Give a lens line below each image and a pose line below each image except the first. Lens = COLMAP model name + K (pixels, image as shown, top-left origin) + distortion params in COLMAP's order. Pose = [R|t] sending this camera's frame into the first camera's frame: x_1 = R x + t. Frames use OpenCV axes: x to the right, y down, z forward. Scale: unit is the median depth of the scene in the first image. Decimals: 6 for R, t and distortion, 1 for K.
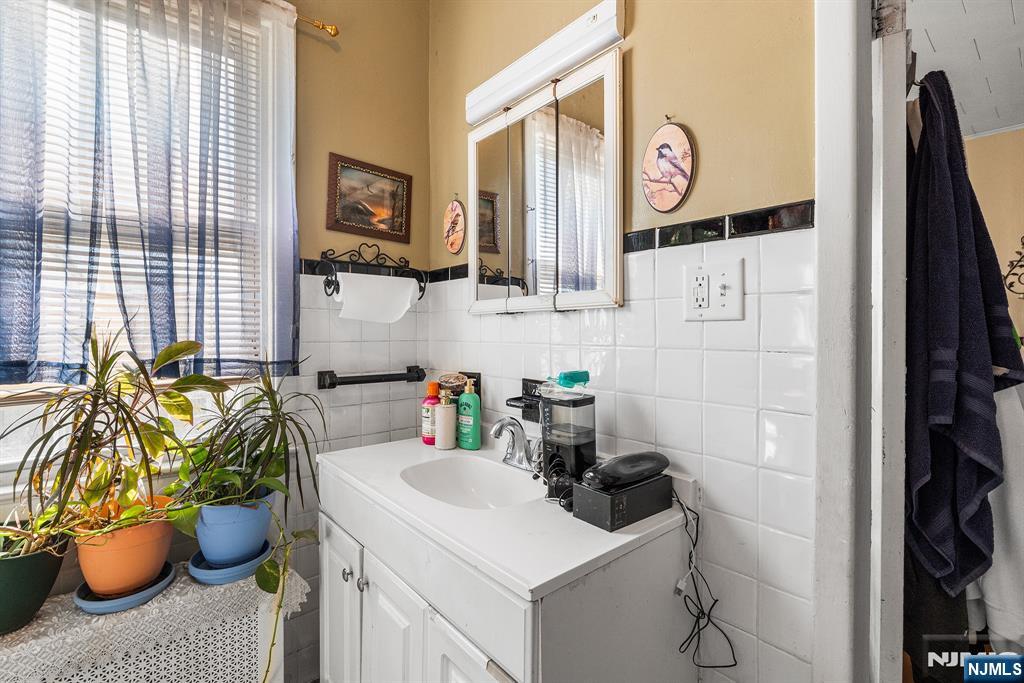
lens RADIAL K [[461.8, 0, 507.8], [0, 461.8, 332.0], [0, 0, 1]] dist [-0.008302, 0.000953]
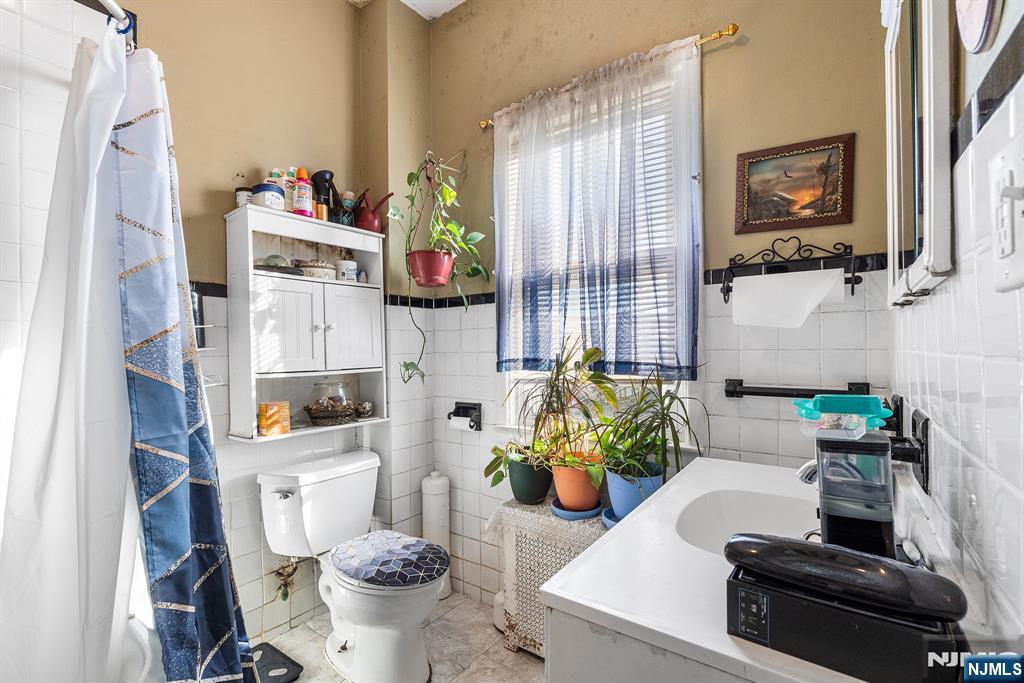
lens RADIAL K [[461.8, 0, 517.8], [0, 461.8, 346.7], [0, 0, 1]] dist [-0.008302, 0.000953]
pose [[0.251861, -0.003008, -0.967759, 0.450459], [0.012519, 0.999922, 0.000150, 0.009681], [0.967682, -0.012153, 0.251879, 0.310428]]
